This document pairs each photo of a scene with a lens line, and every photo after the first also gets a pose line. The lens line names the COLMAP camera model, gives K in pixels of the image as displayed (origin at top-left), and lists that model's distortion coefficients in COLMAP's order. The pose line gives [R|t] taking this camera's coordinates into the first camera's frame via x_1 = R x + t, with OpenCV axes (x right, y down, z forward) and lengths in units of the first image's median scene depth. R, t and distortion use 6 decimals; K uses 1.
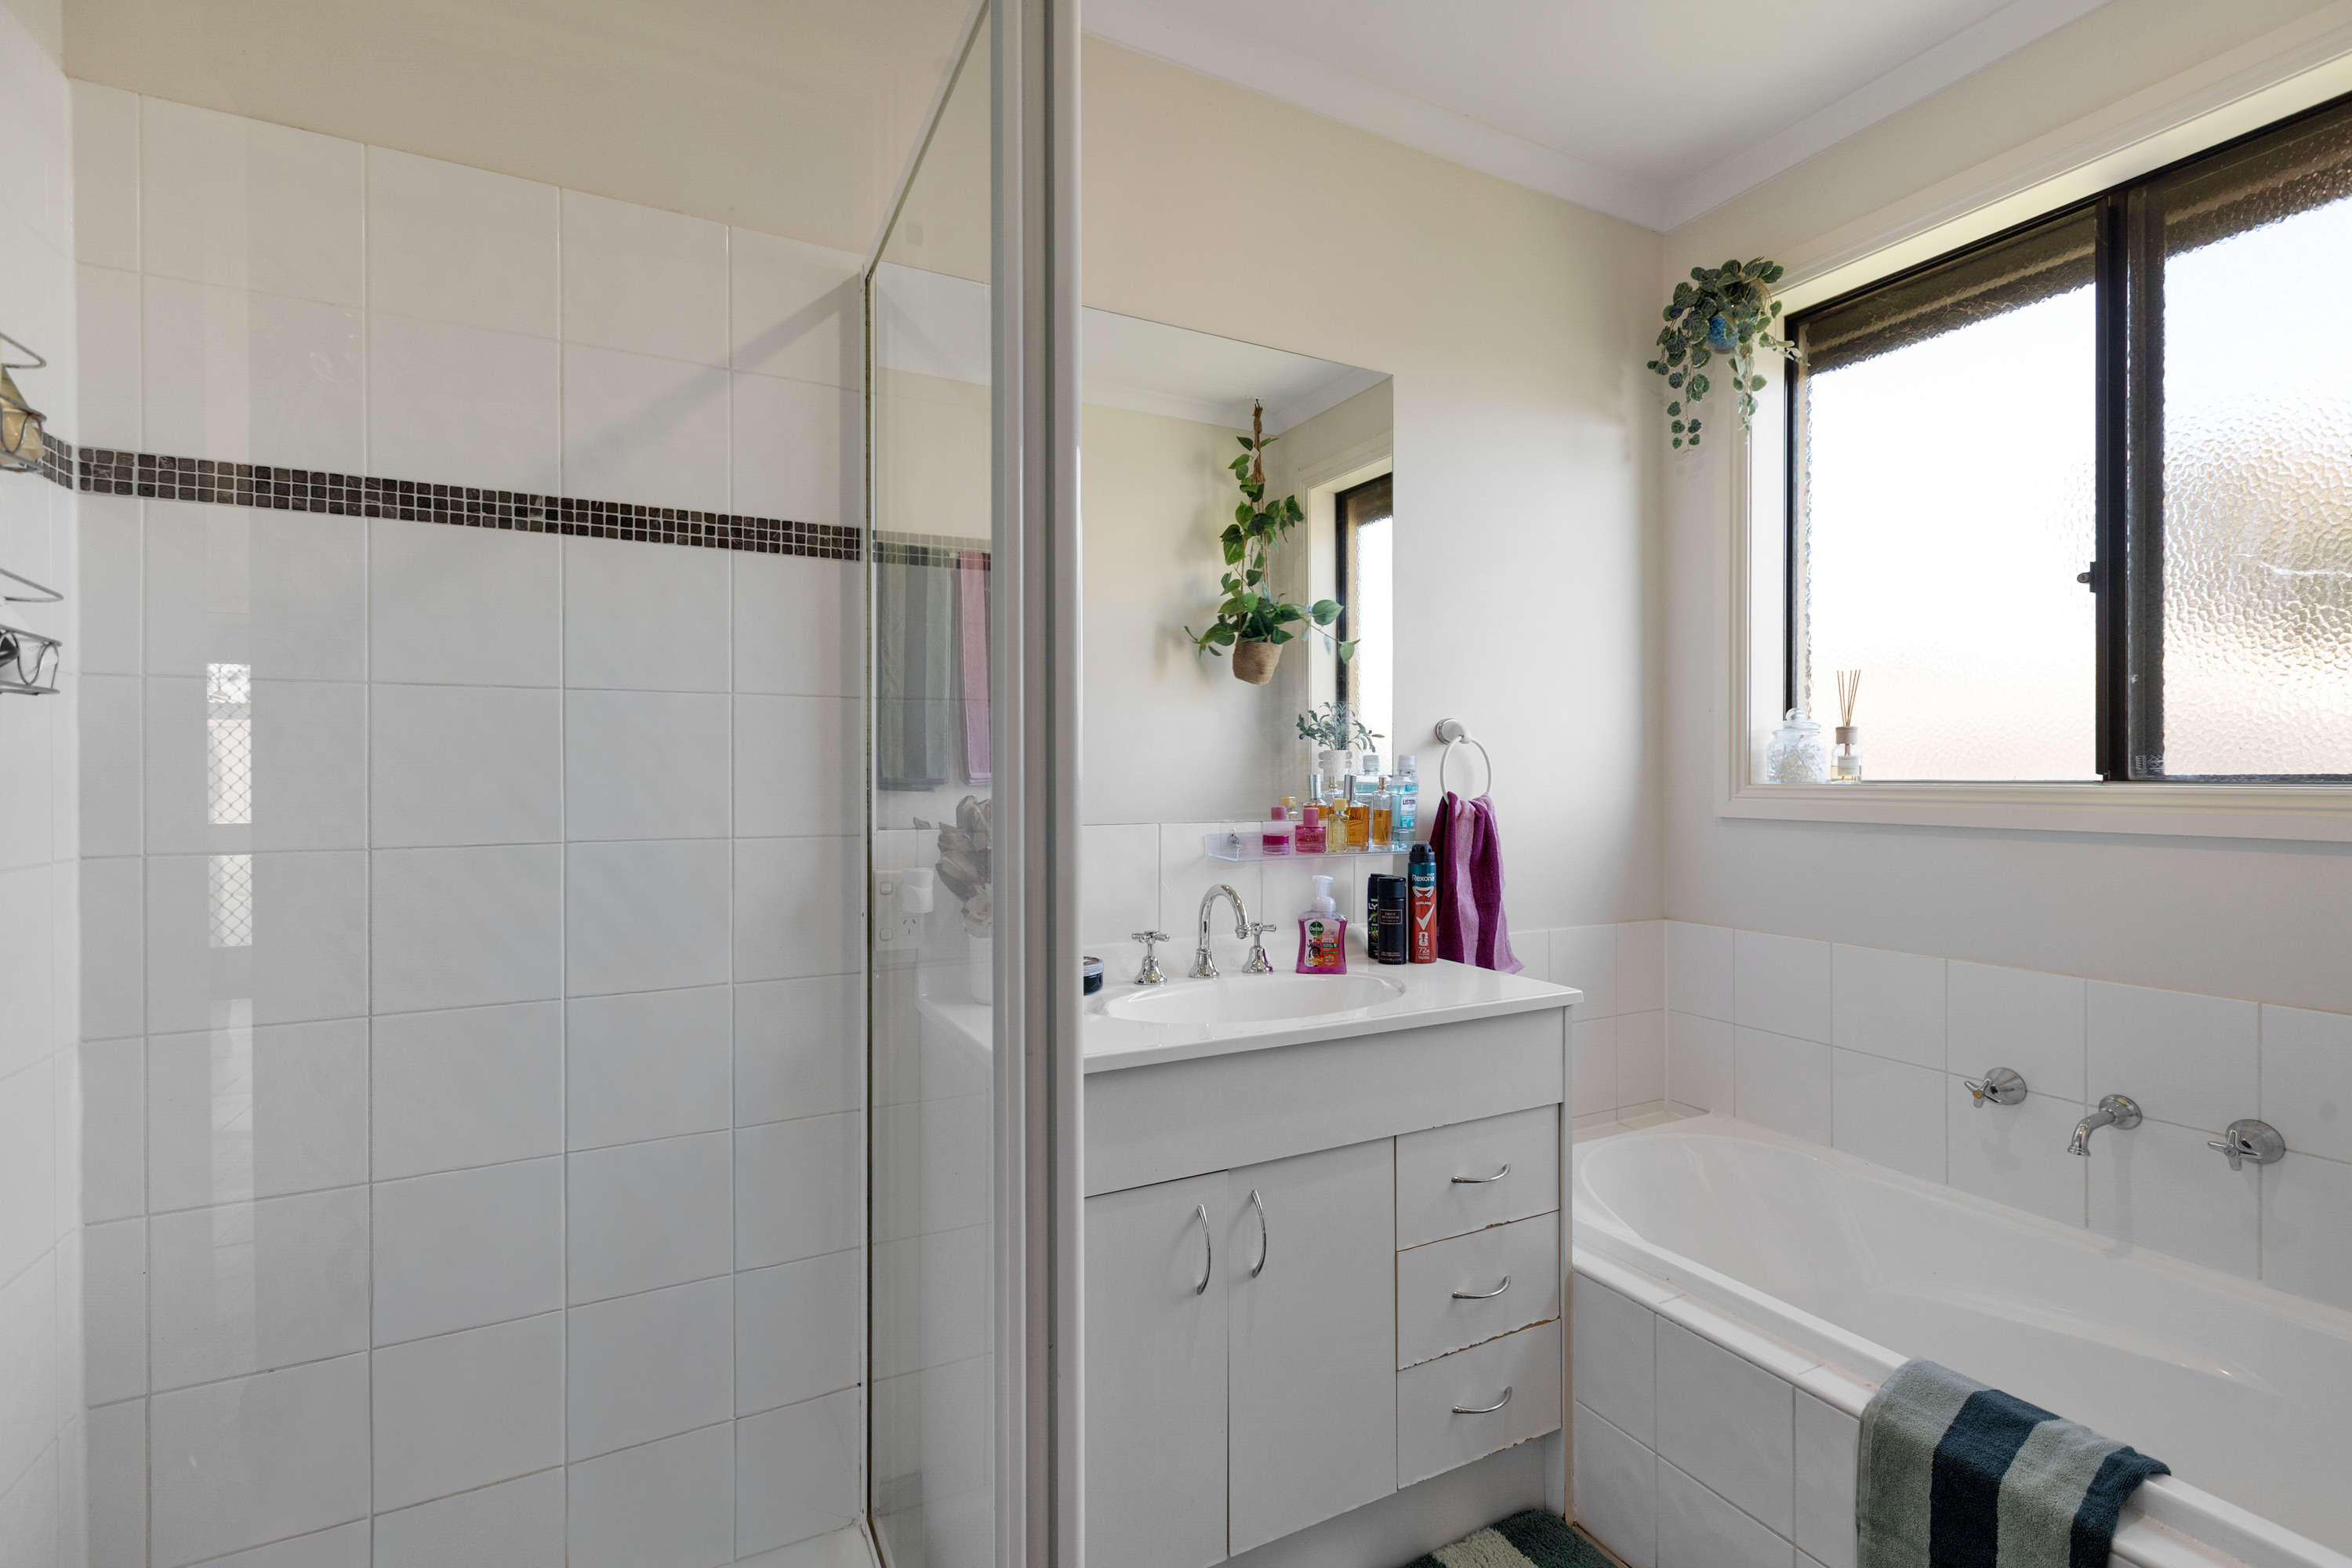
lens RADIAL K [[1047.8, 0, 1181.7], [0, 1047.8, 778.3], [0, 0, 1]] dist [-0.000659, -0.000137]
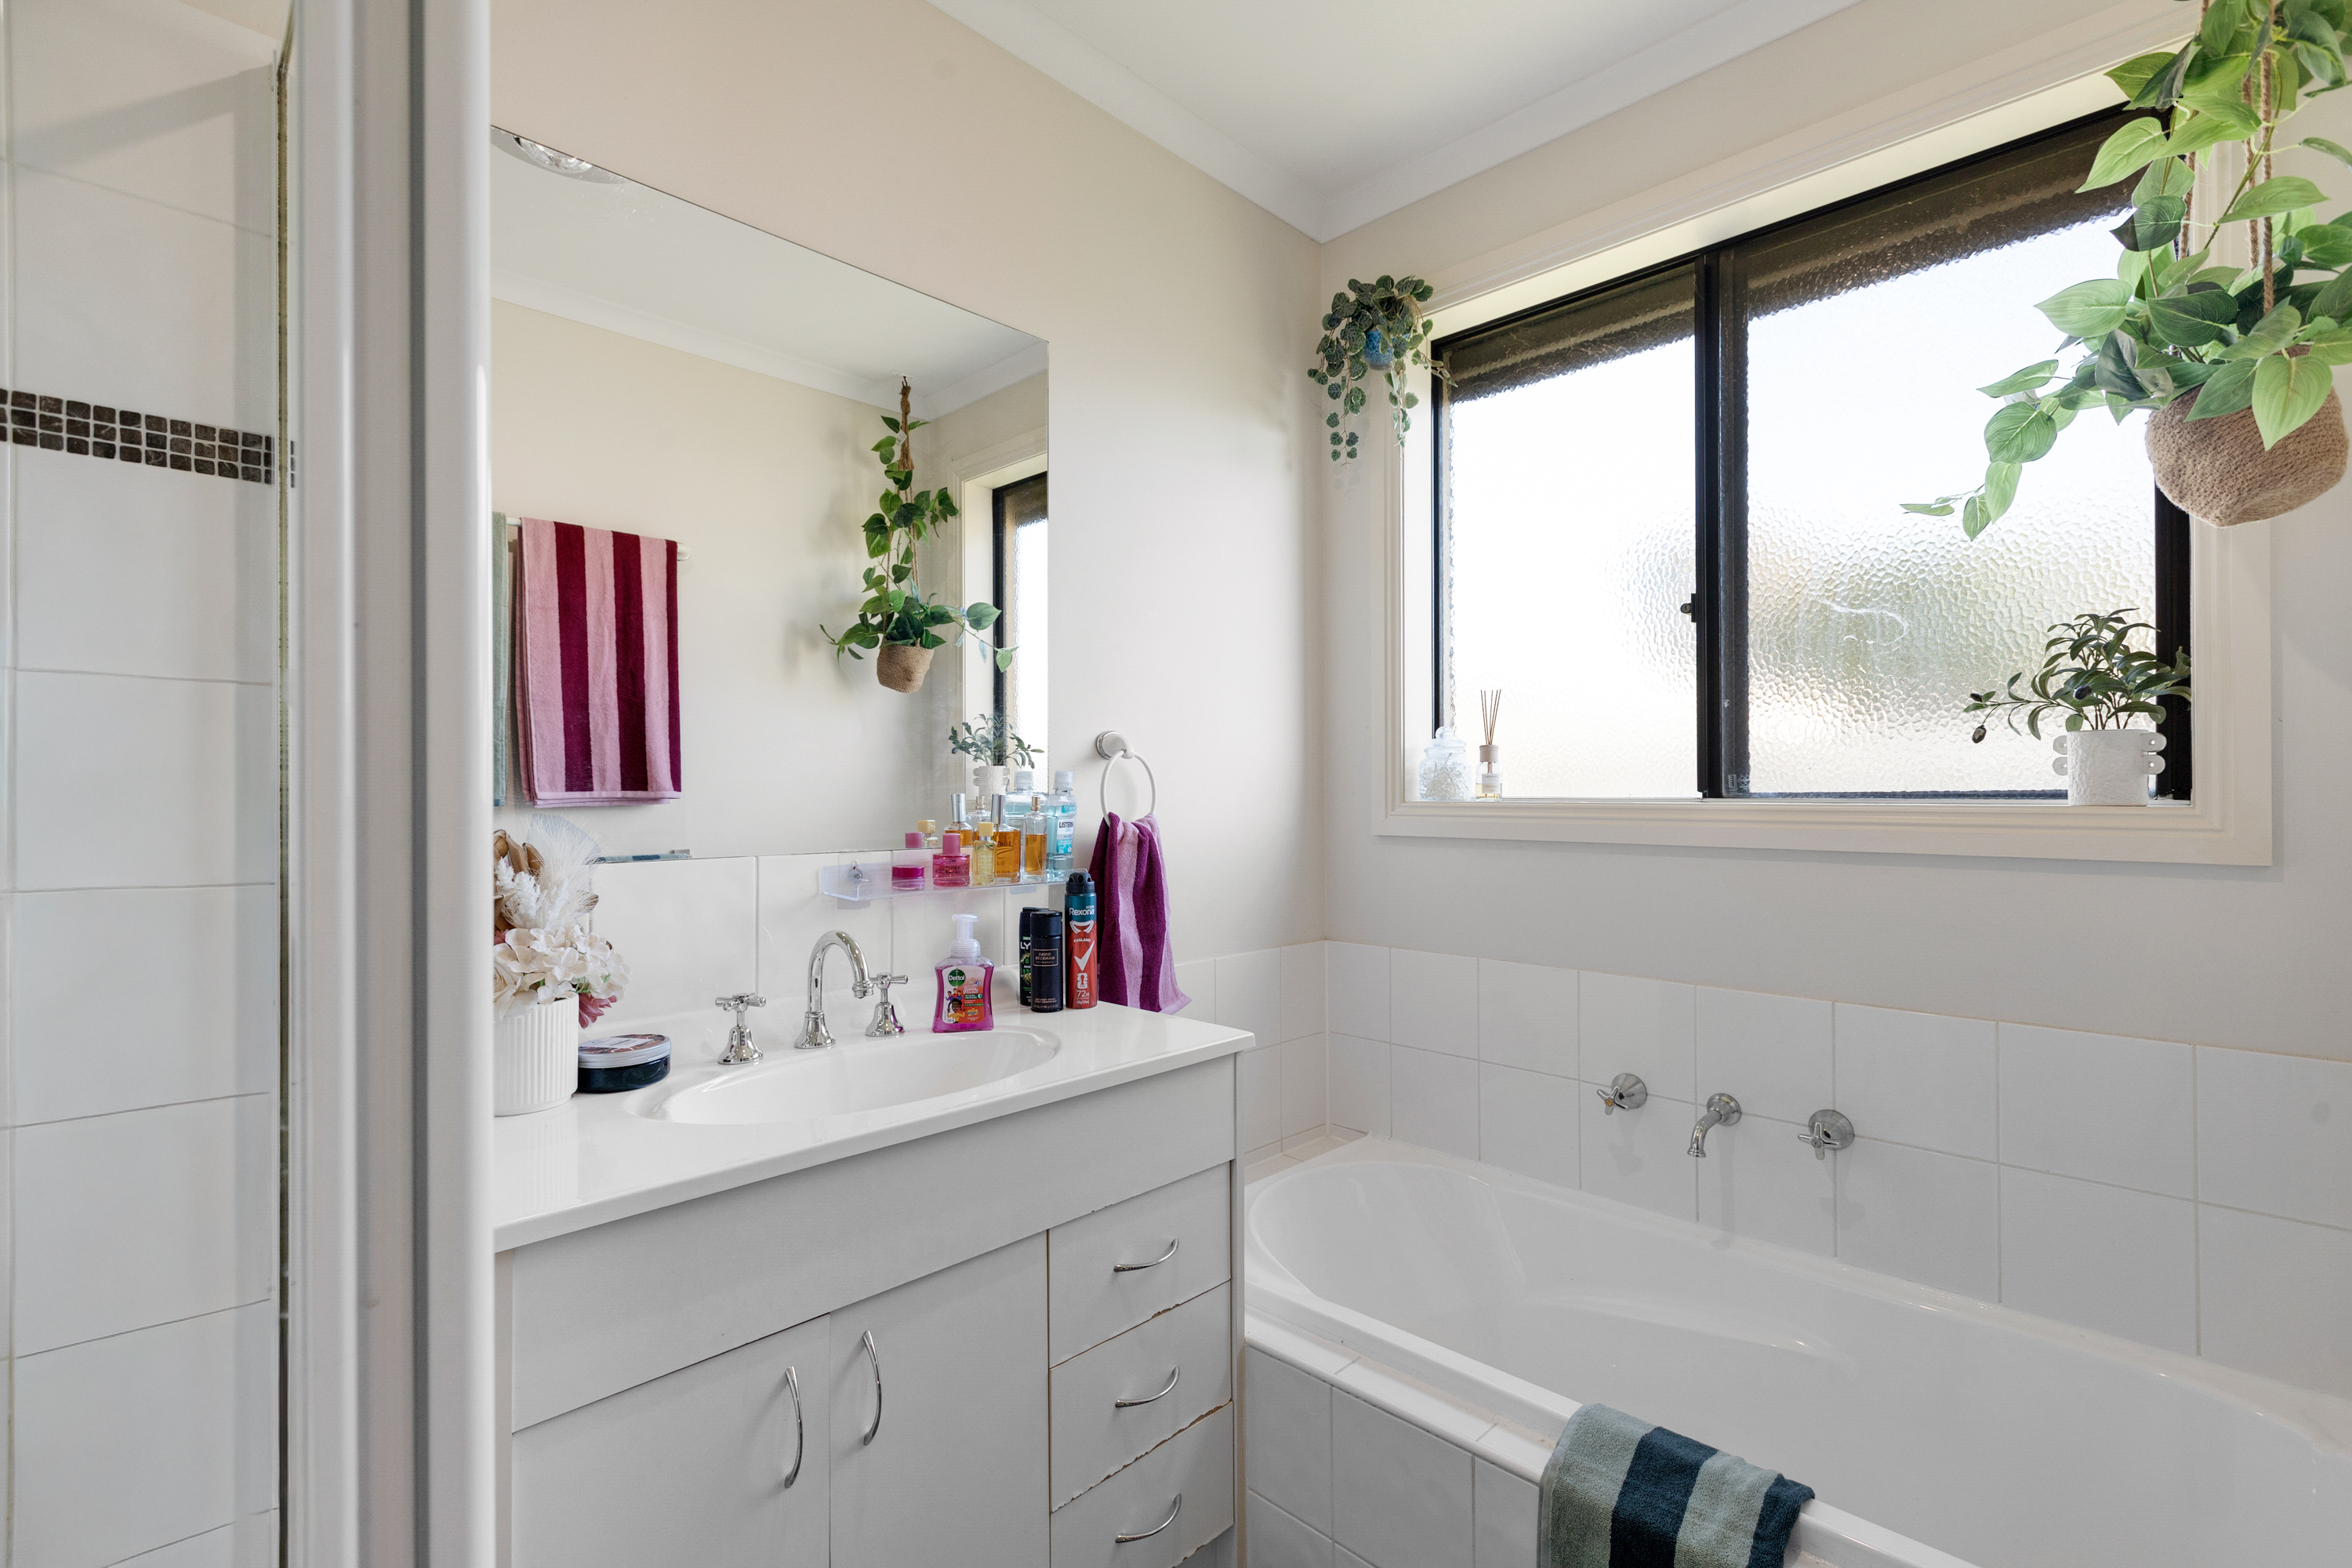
lens RADIAL K [[1047.8, 0, 1181.7], [0, 1047.8, 778.3], [0, 0, 1]] dist [-0.000659, -0.000137]
pose [[0.950734, 0.001877, 0.310002, 0.036581], [0.003010, 0.999879, -0.015286, -0.002702], [-0.309993, 0.015466, 0.950613, 0.134259]]
